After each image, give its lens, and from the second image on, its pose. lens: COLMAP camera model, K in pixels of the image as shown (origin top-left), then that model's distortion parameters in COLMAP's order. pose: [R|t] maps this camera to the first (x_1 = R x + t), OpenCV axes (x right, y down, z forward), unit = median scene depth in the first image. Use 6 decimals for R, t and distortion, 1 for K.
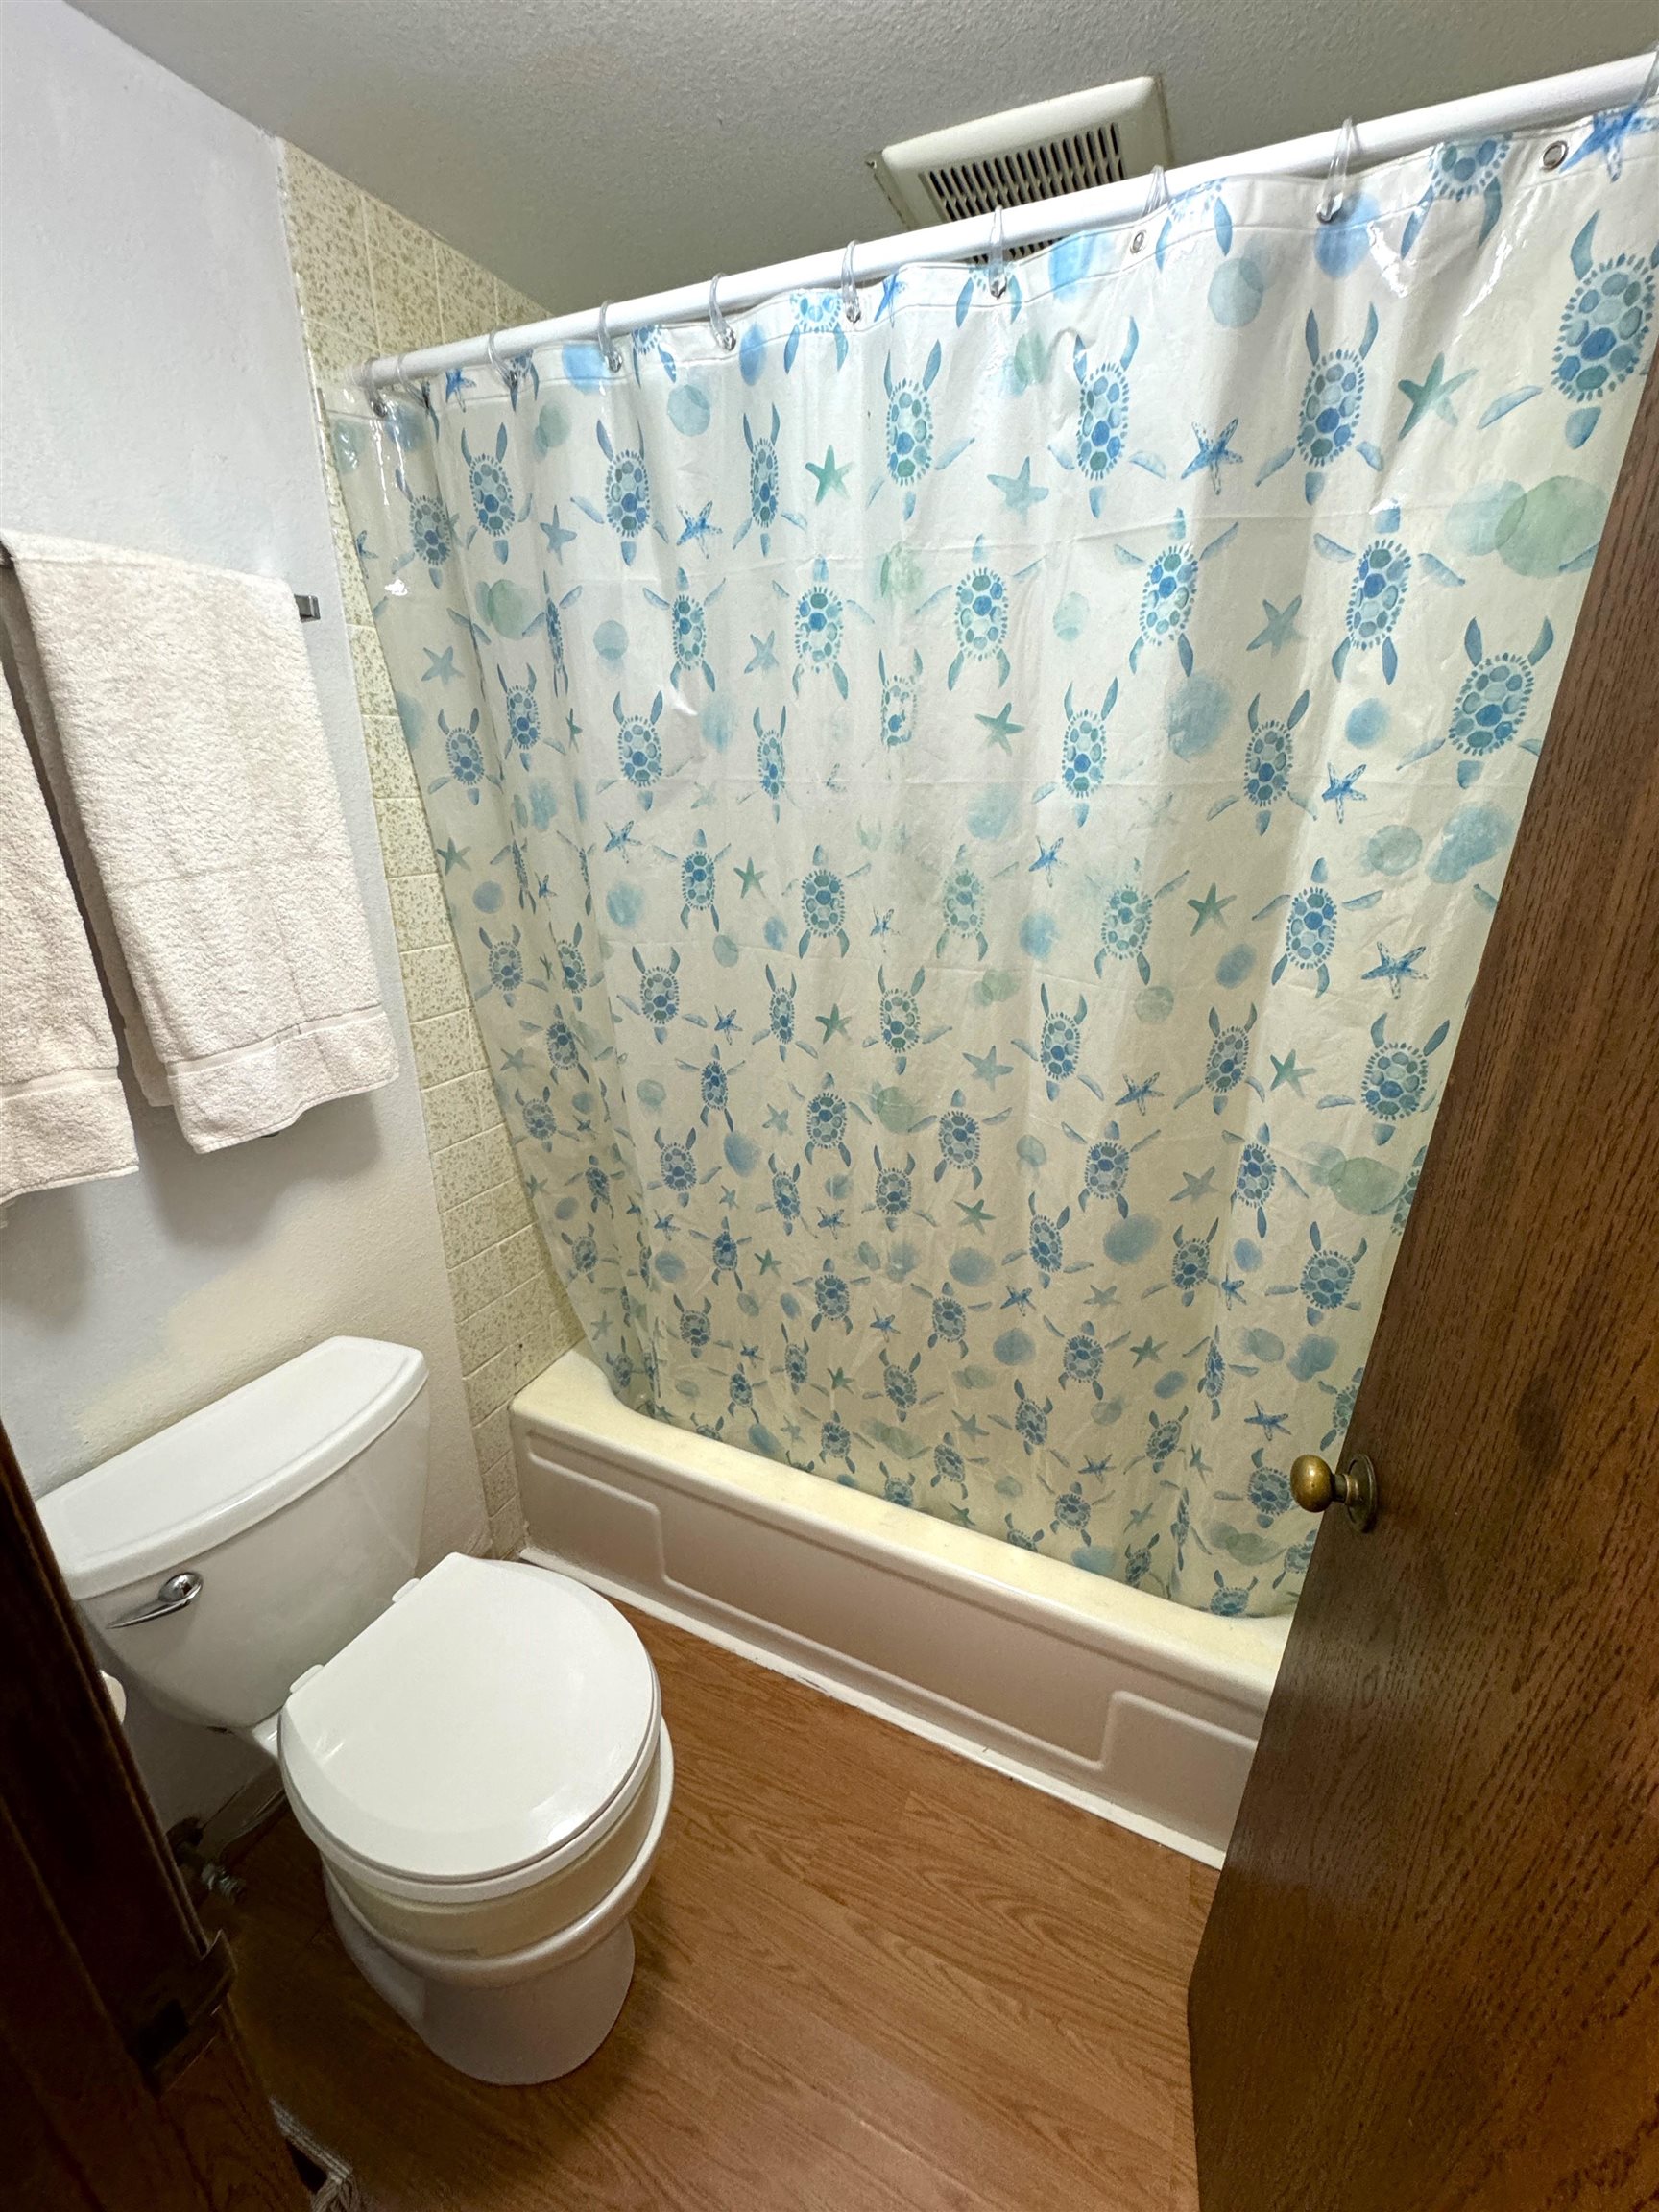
lens RADIAL K [[883.9, 0, 829.3], [0, 883.9, 1105.1], [0, 0, 1]] dist [-0.003341, 0.000524]
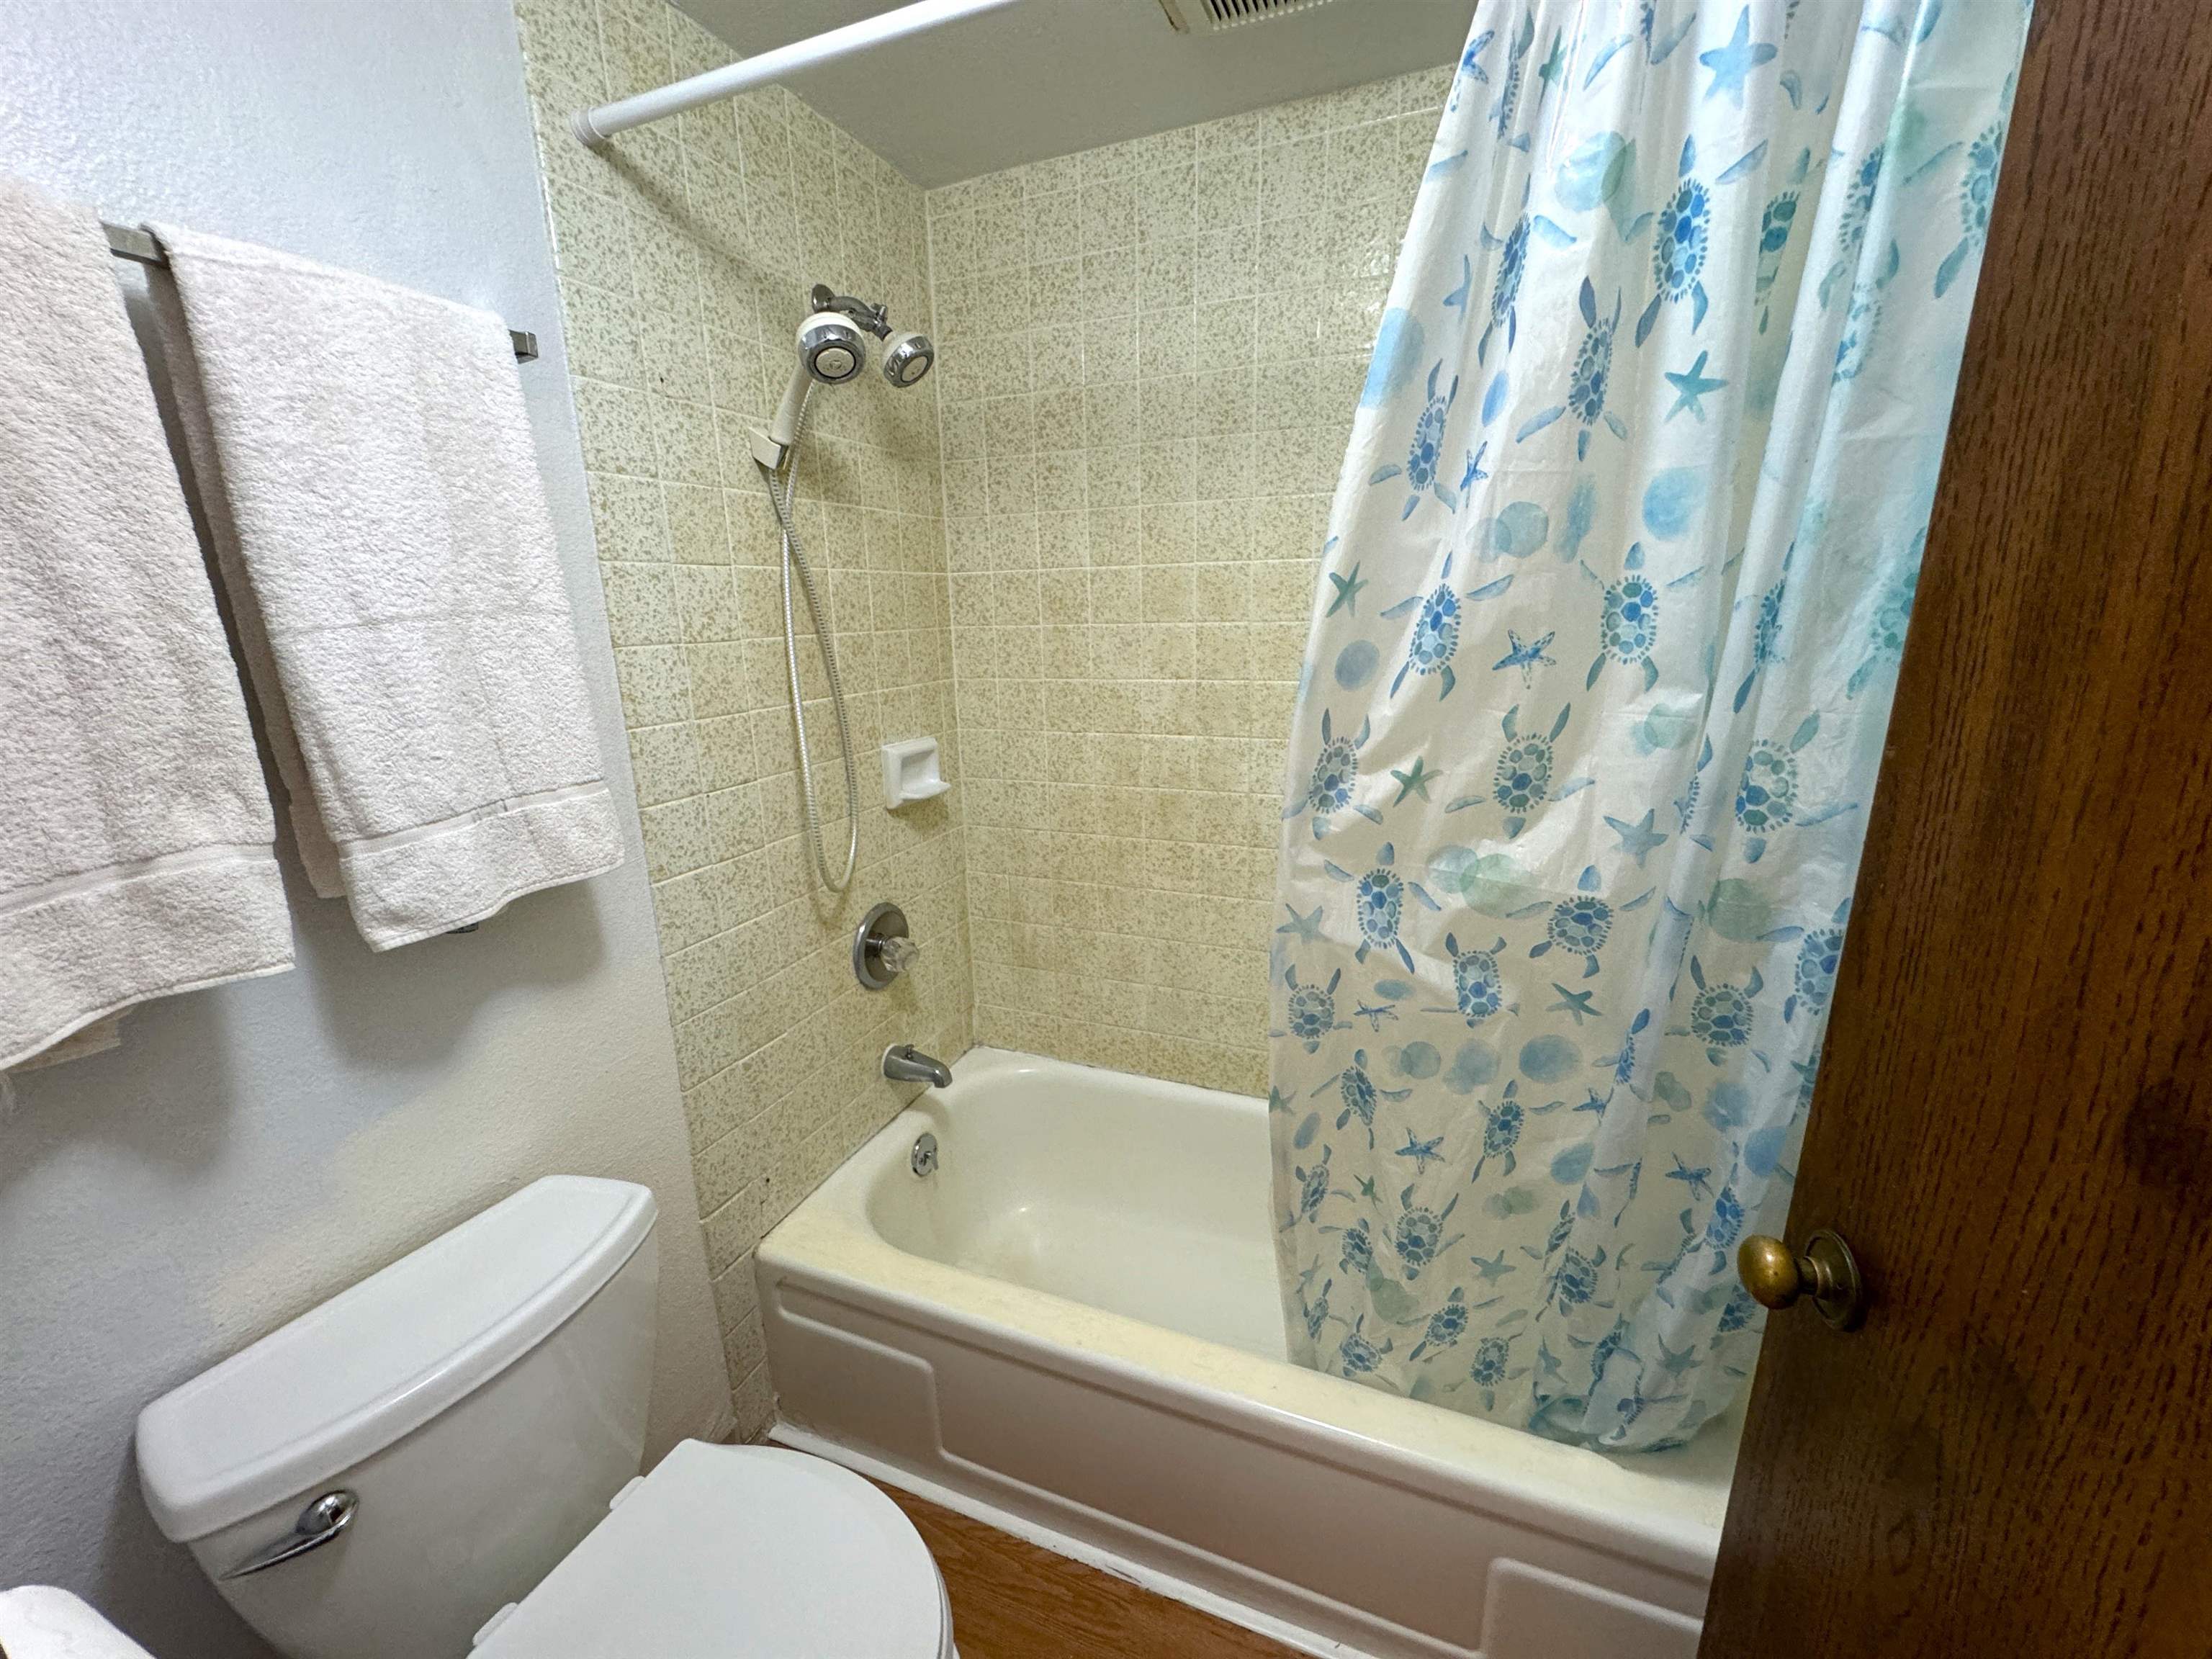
lens RADIAL K [[883.9, 0, 1104.1], [0, 883.9, 828.0], [0, 0, 1]] dist [-0.003341, 0.000524]
pose [[0.998260, -0.047968, 0.034287, -0.049096], [0.051477, 0.992586, -0.110104, 0.066160], [-0.028751, 0.111677, 0.993329, 0.136230]]
